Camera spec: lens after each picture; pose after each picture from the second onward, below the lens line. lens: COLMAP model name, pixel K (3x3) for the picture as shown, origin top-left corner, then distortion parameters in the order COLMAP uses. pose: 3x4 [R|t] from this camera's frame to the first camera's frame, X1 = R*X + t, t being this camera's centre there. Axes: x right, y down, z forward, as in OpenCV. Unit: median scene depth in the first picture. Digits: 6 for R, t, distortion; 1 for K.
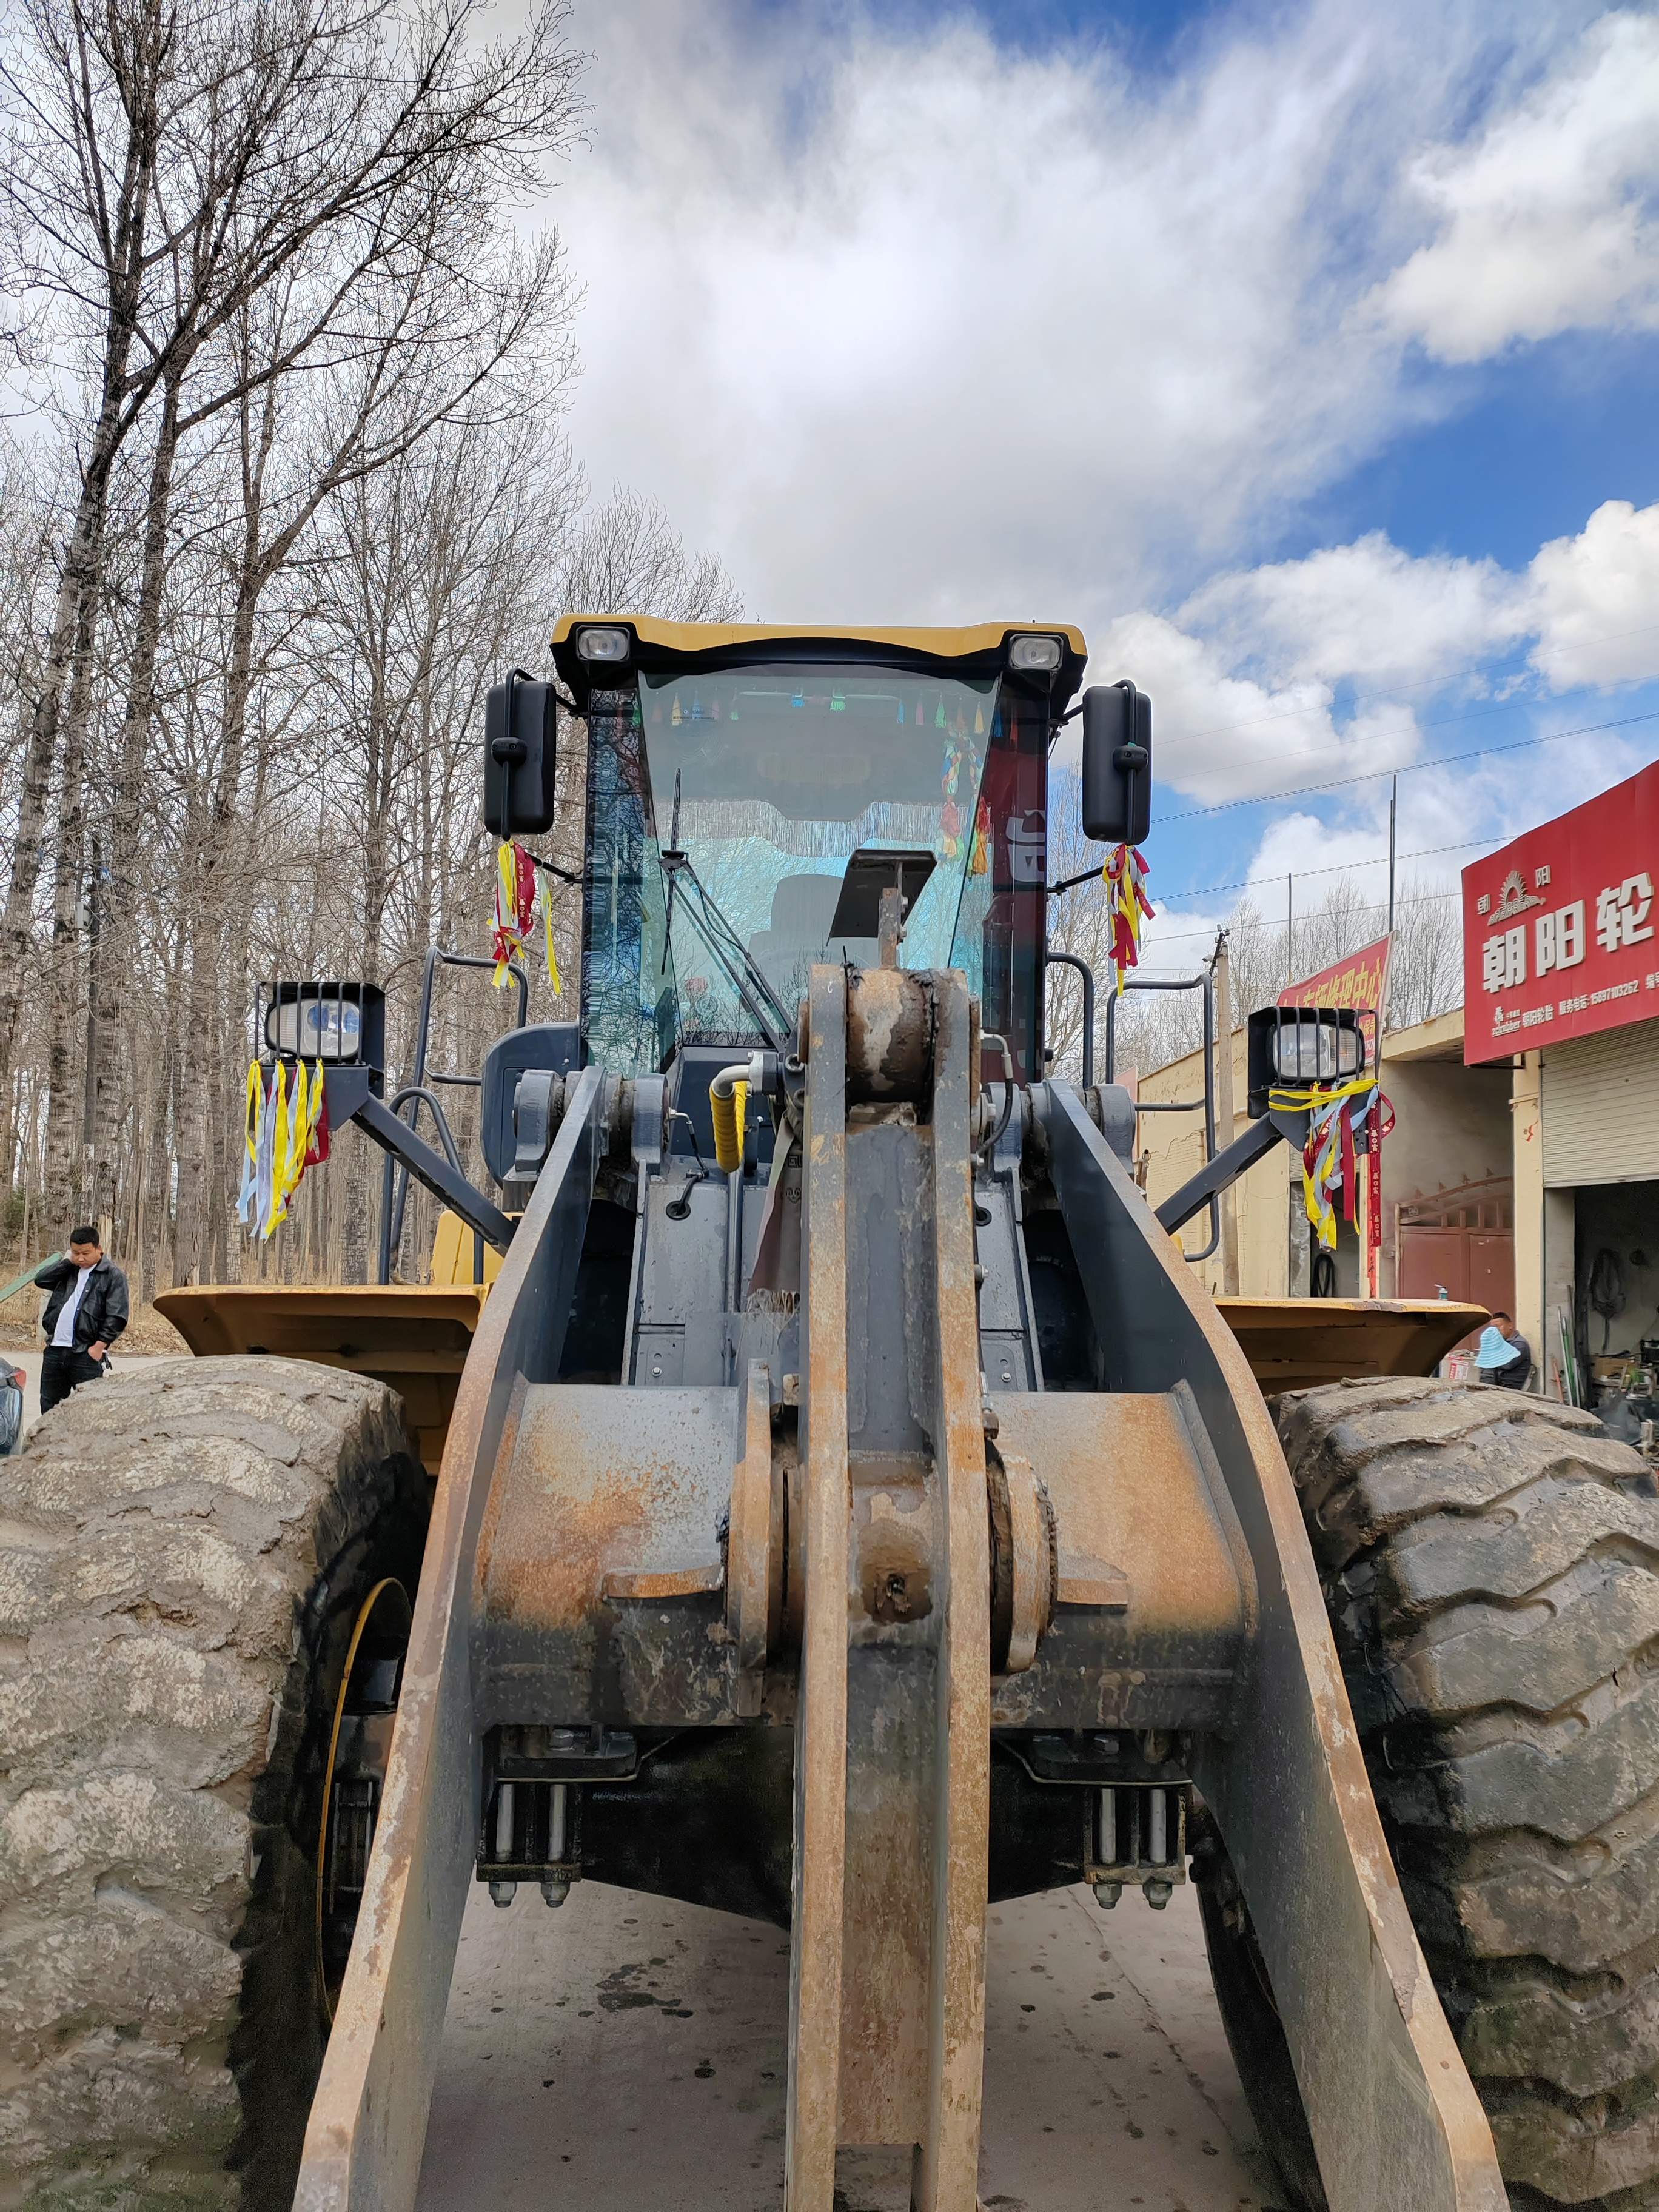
lens RADIAL K [[1679.8, 0, 829.5], [0, 1679.8, 1106.0], [0, 0, 1]] dist [0.039834, -0.012197]
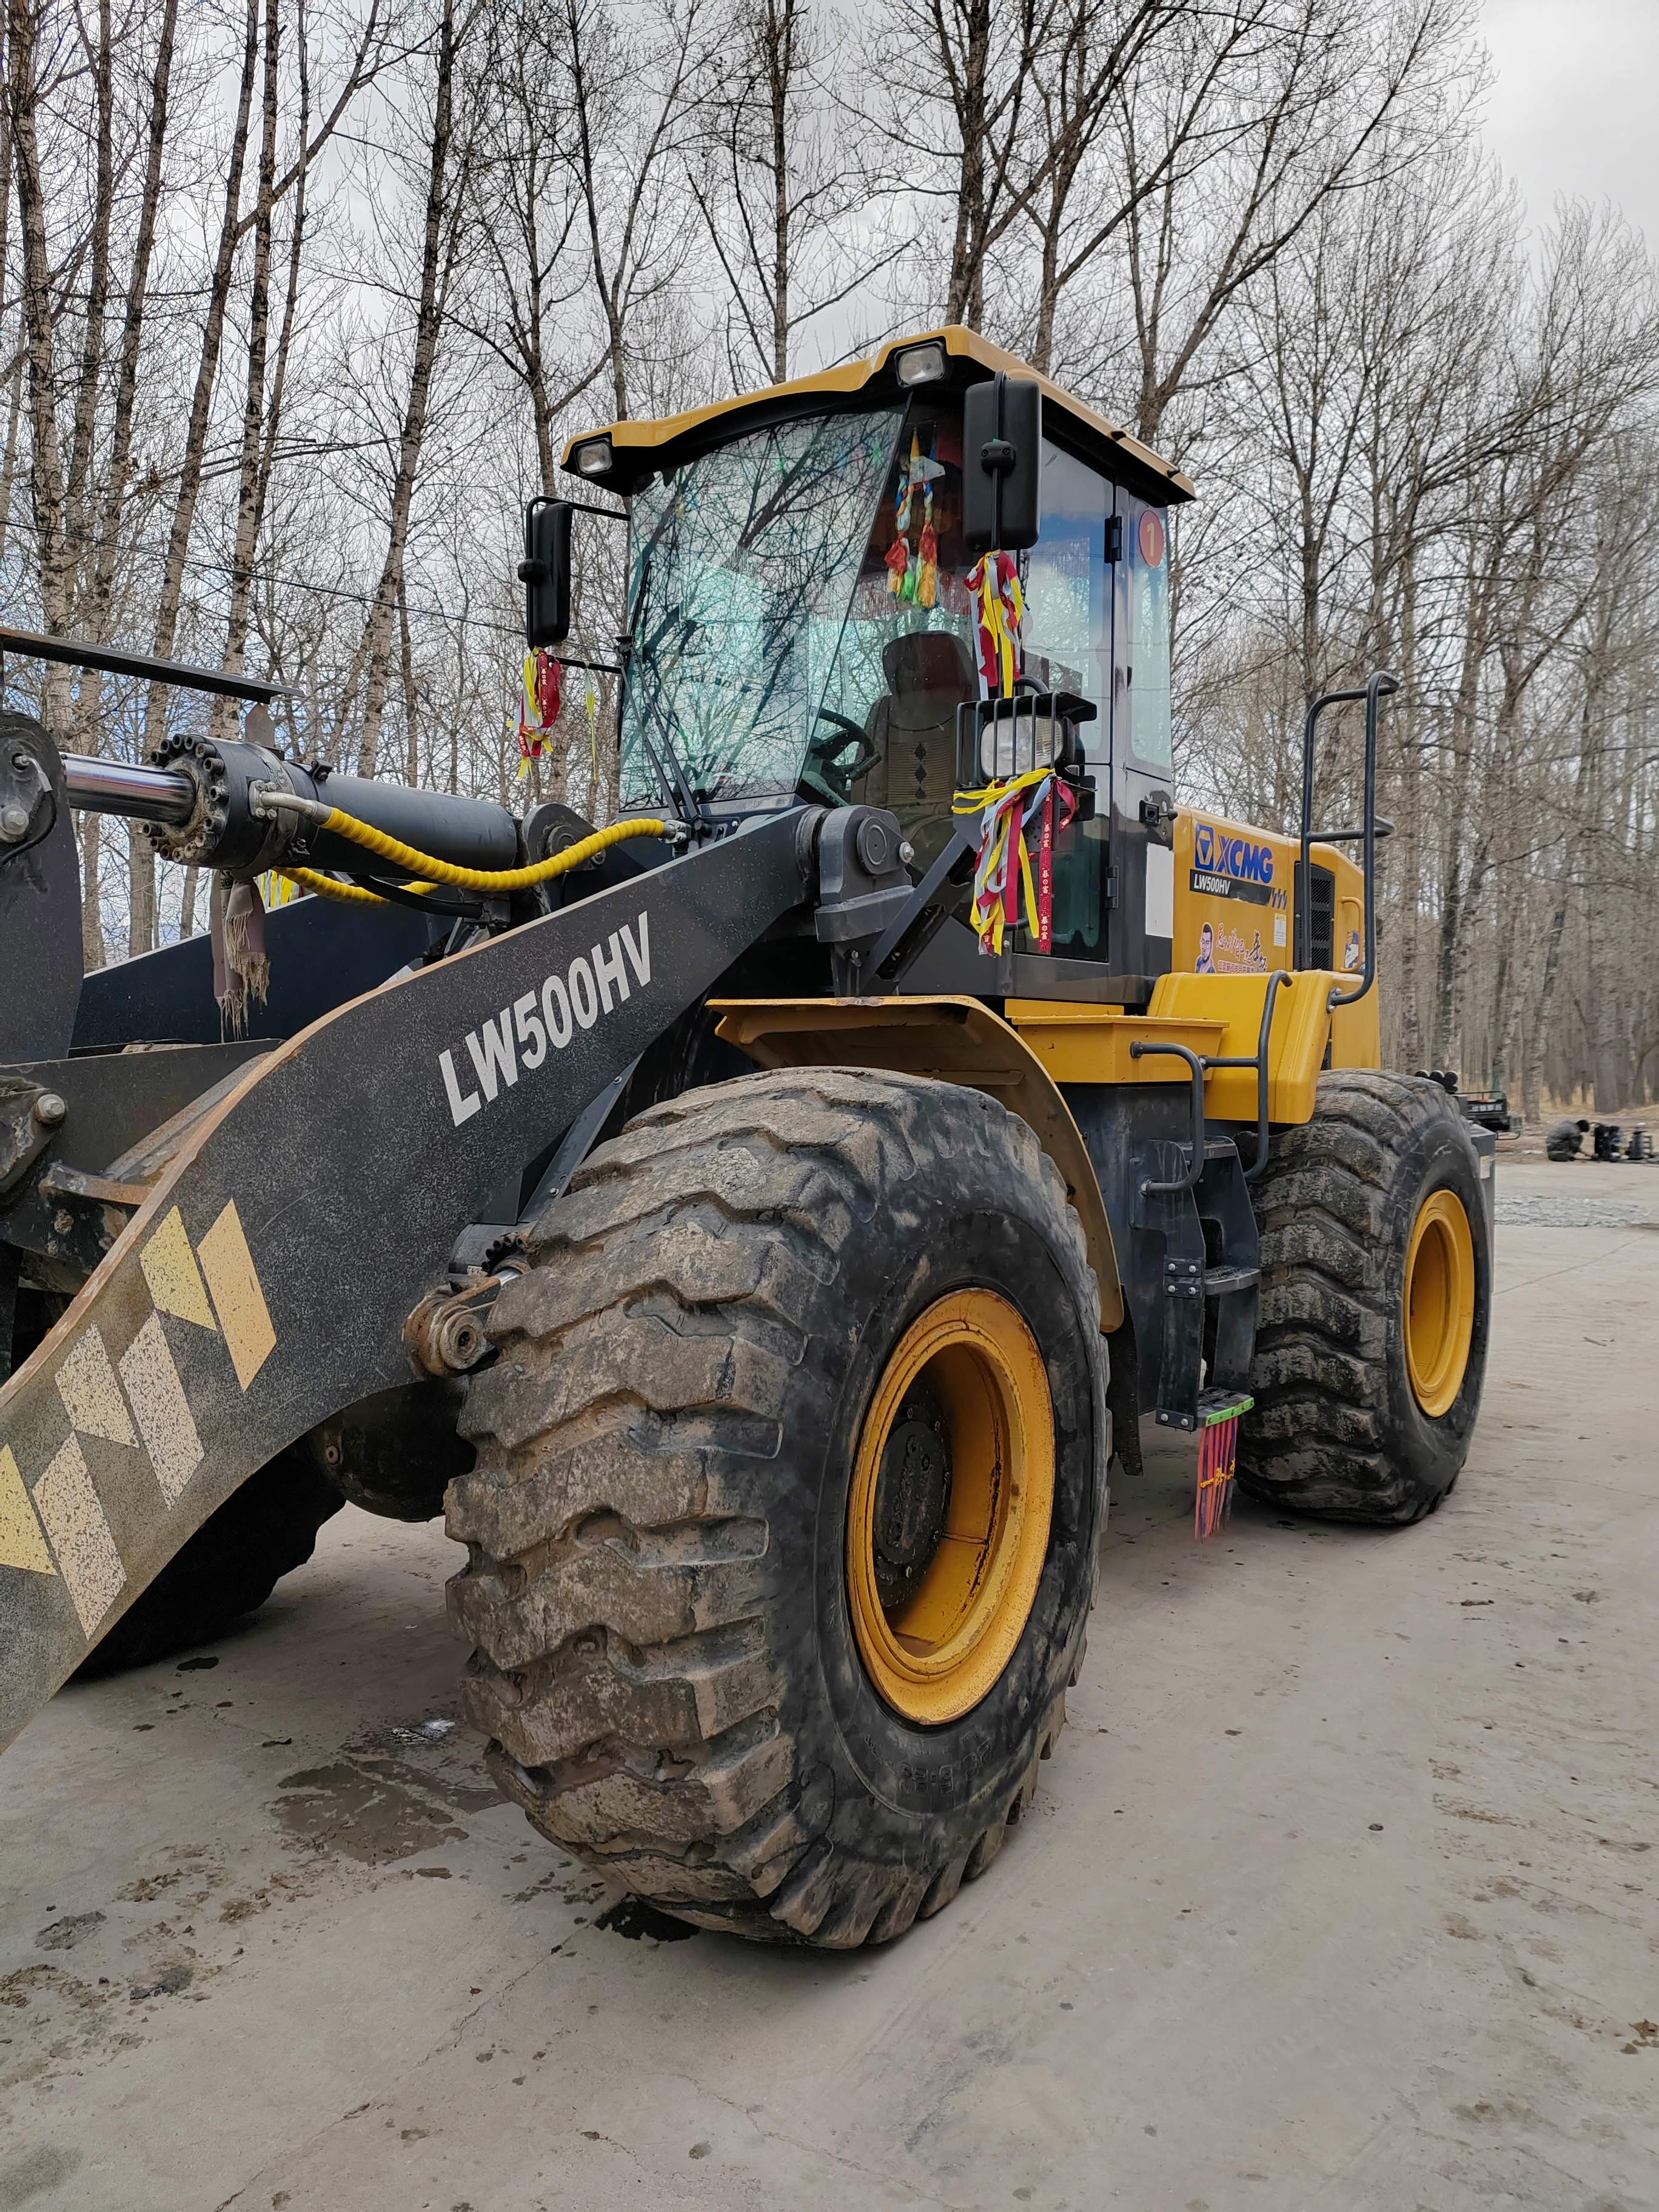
lens RADIAL K [[1679.8, 0, 829.5], [0, 1679.8, 1106.0], [0, 0, 1]] dist [0.039834, -0.012197]
pose [[0.824130, -0.007737, -0.566348, 0.647997], [0.064143, 0.994749, 0.079748, 0.075336], [0.562757, -0.102050, 0.820299, 0.136485]]
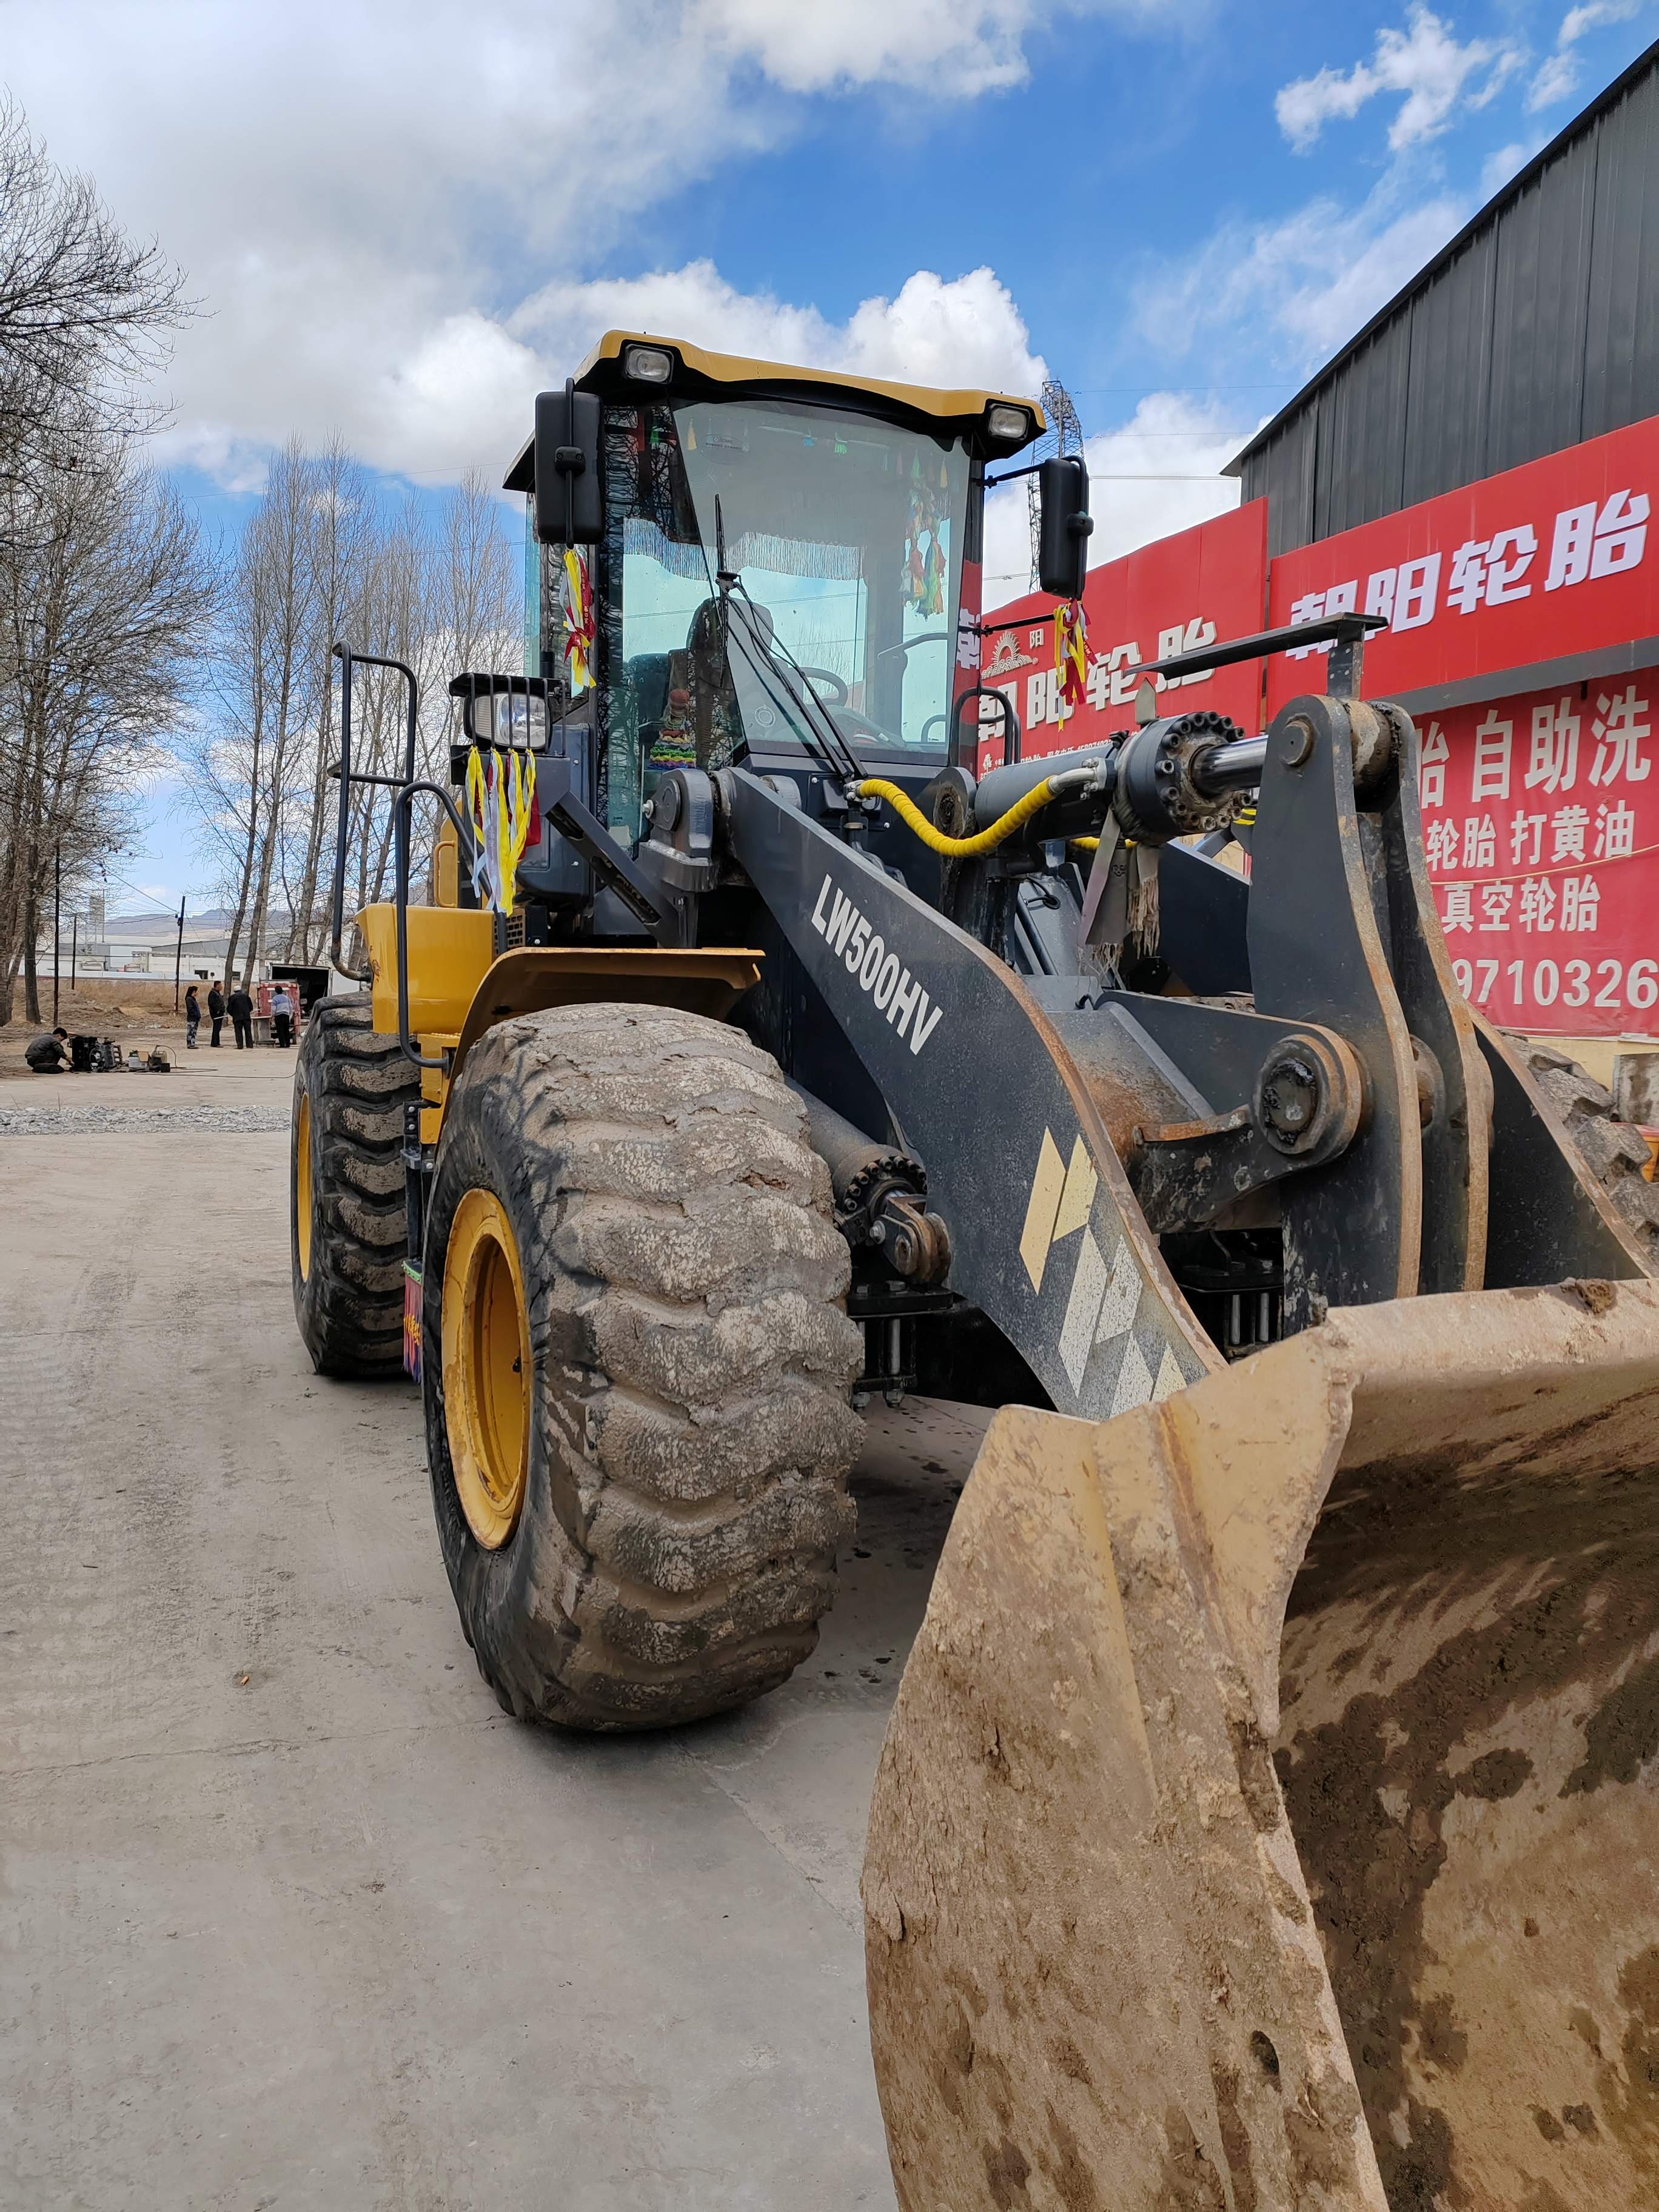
lens RADIAL K [[1679.8, 0, 829.5], [0, 1679.8, 1106.0], [0, 0, 1]] dist [0.039834, -0.012197]
pose [[0.921538, -0.038399, 0.386384, -0.475299], [-0.021164, 0.988651, 0.148729, 0.030162], [-0.387710, -0.145237, 0.910268, -0.095082]]
